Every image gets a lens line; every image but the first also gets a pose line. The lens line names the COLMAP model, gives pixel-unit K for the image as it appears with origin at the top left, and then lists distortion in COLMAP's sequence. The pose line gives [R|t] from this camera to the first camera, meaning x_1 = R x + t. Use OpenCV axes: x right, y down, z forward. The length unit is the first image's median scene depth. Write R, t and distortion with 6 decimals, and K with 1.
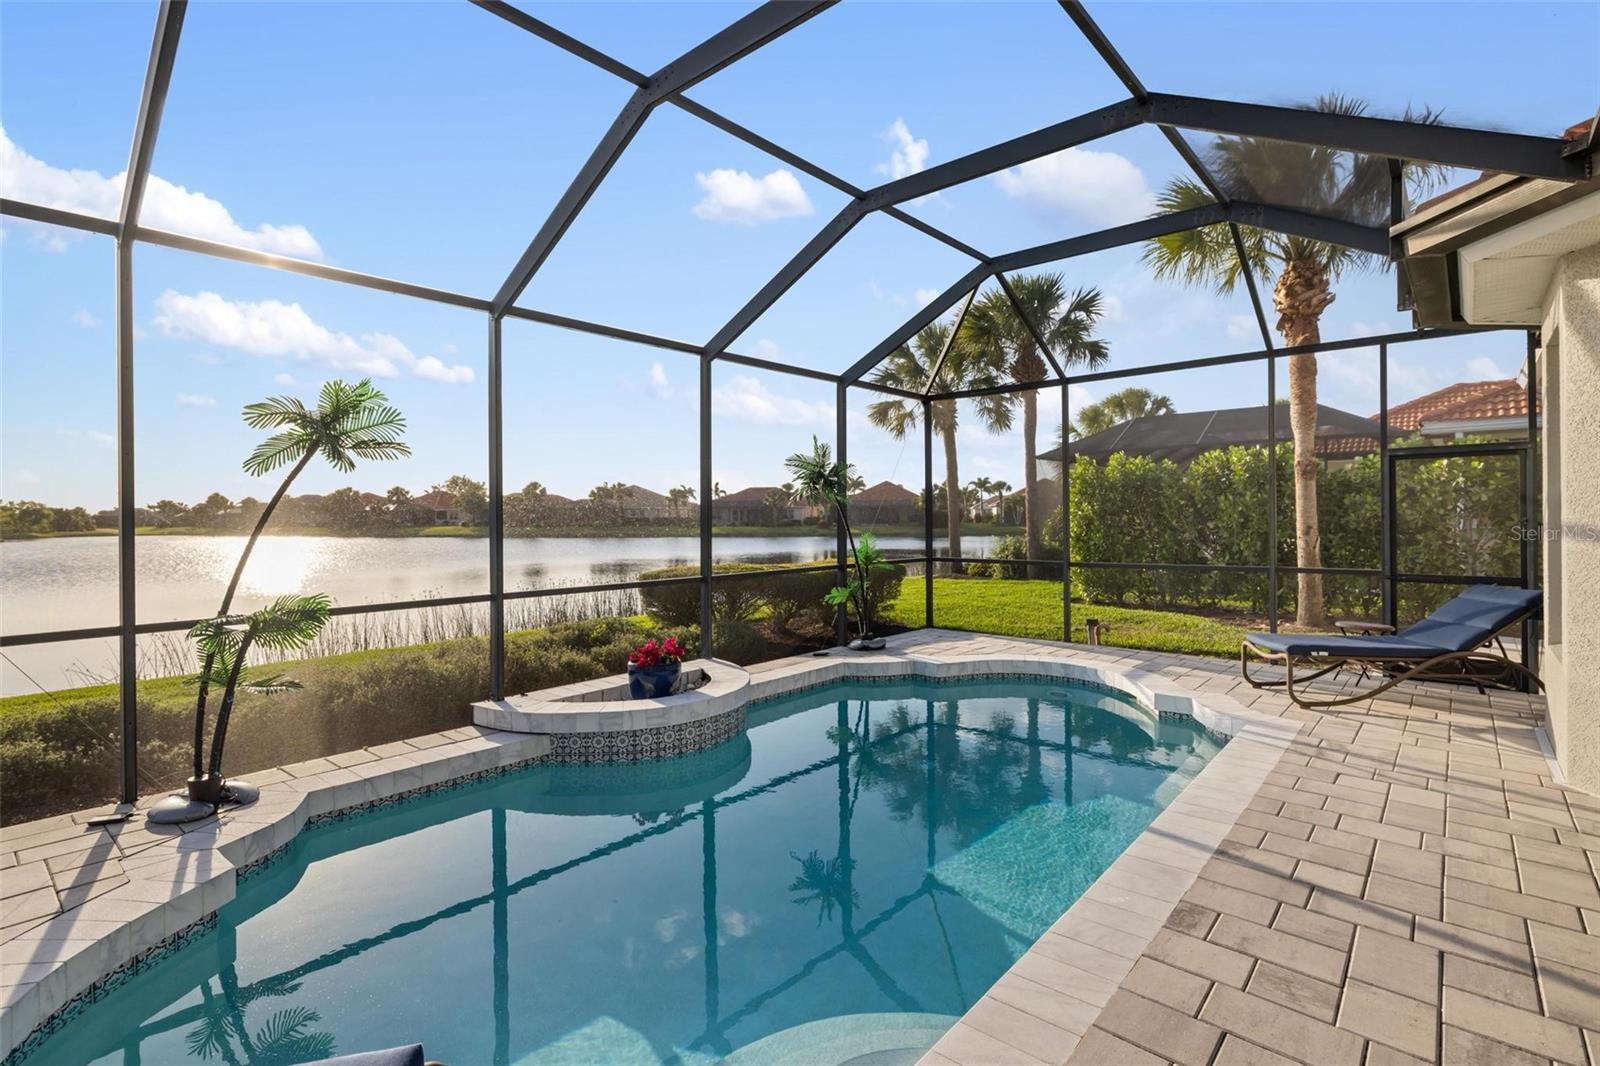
lens RADIAL K [[747.7, 0, 803.9], [0, 747.7, 520.4], [0, 0, 1]] dist [-0.002973, -0.000145]
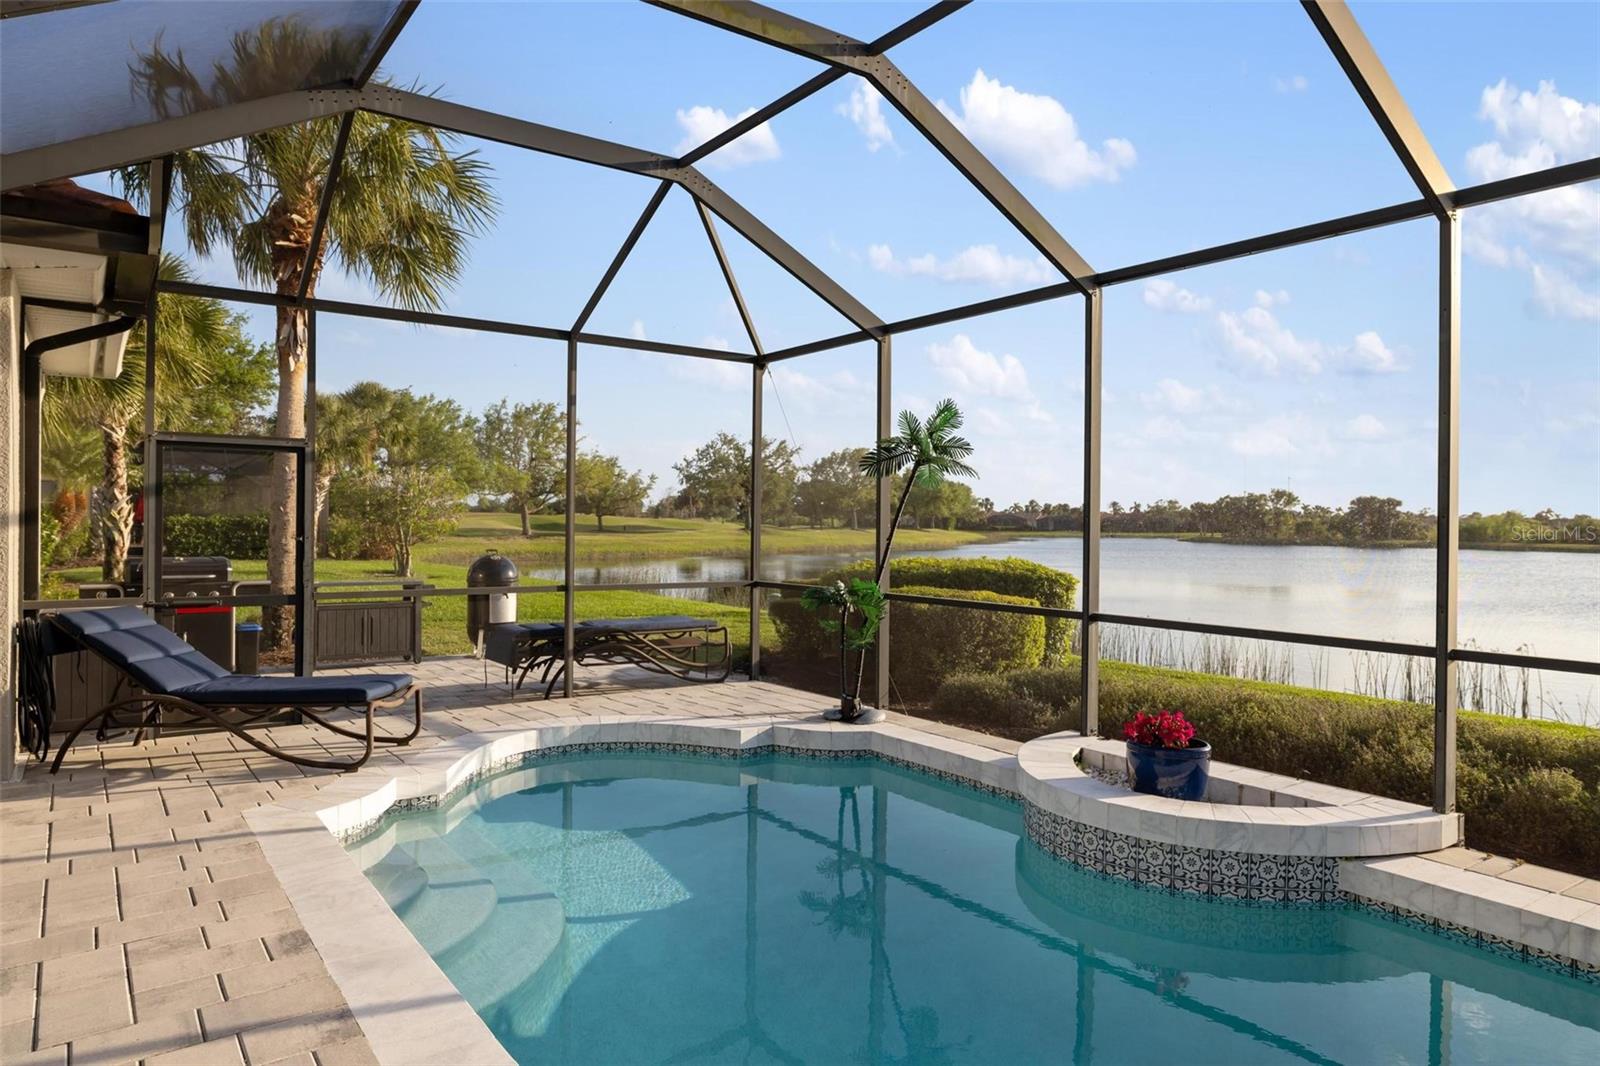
lens RADIAL K [[1014.8, 0, 793.4], [0, 1014.8, 520.5], [0, 0, 1]] dist [-0.002265, 0.000953]
pose [[-0.234392, 0.000662, -0.972142, 0.456825], [-0.014862, 0.999880, 0.004264, -0.004257], [0.972029, 0.015447, -0.234354, 0.540575]]
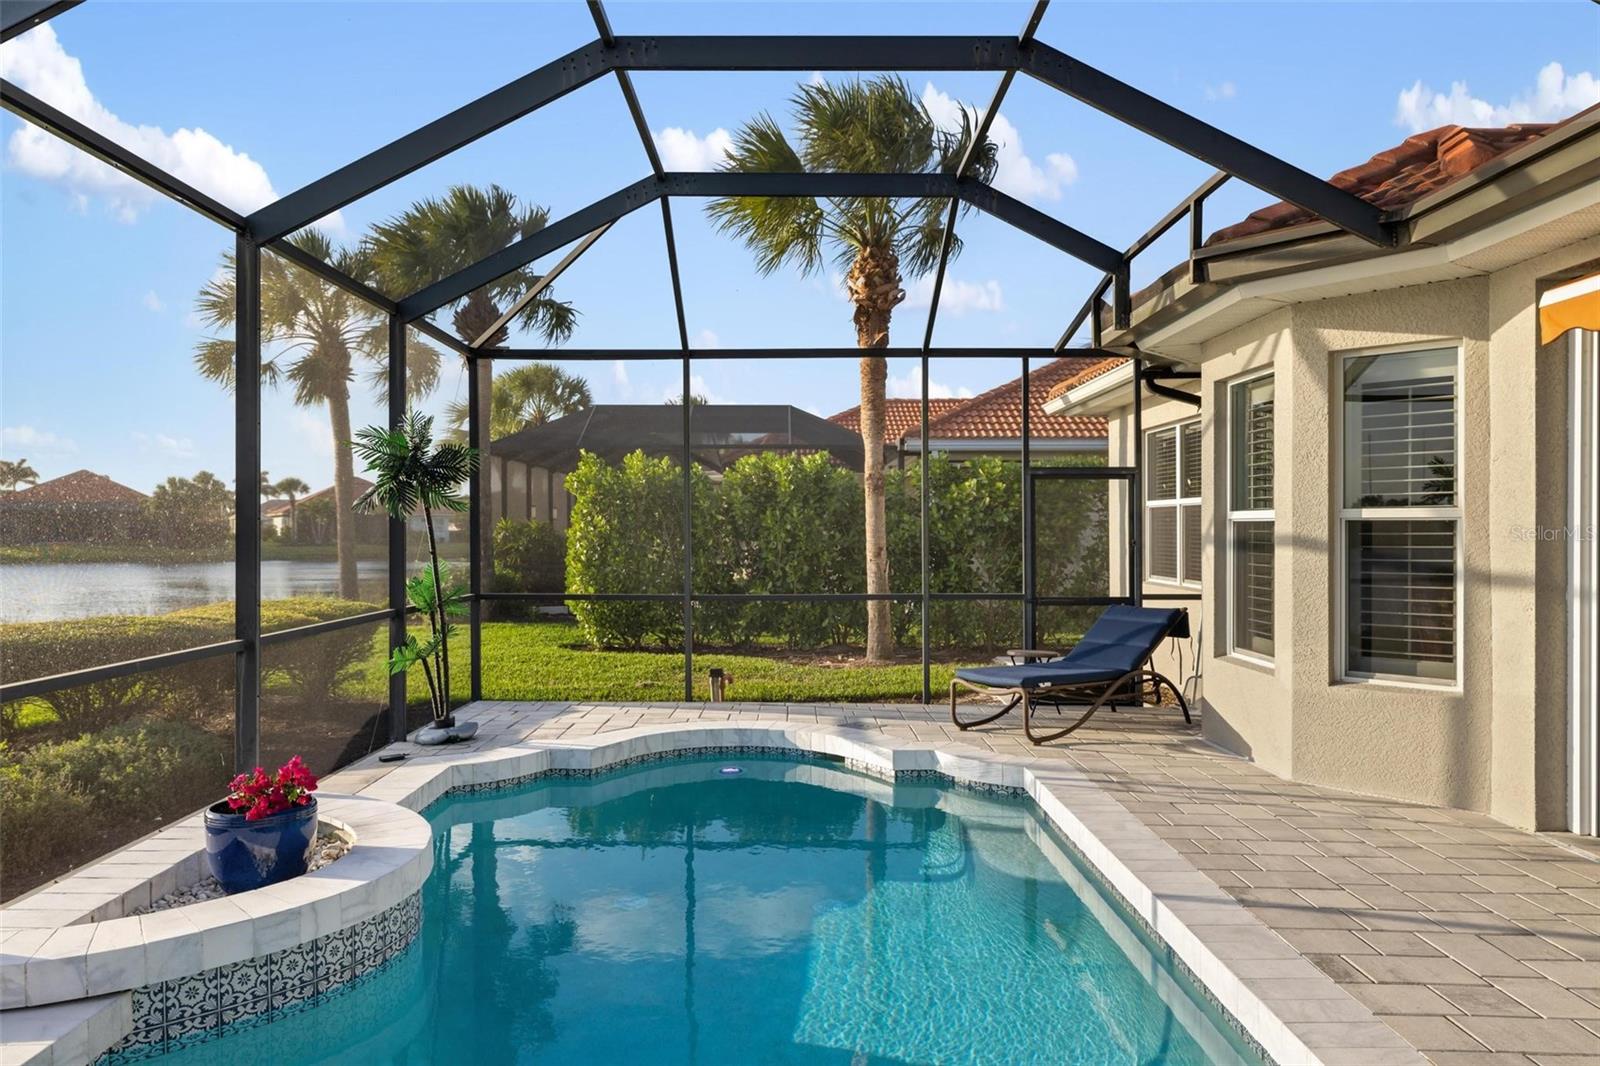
lens RADIAL K [[1058.1, 0, 766.1], [0, 1058.1, 539.1], [0, 0, 1]] dist [0.006288, 0.001288]
pose [[0.764767, 0.005041, 0.644287, -0.253719], [-0.005786, 0.999983, -0.000957, -0.000076], [-0.644280, -0.002996, 0.764783, 0.125417]]
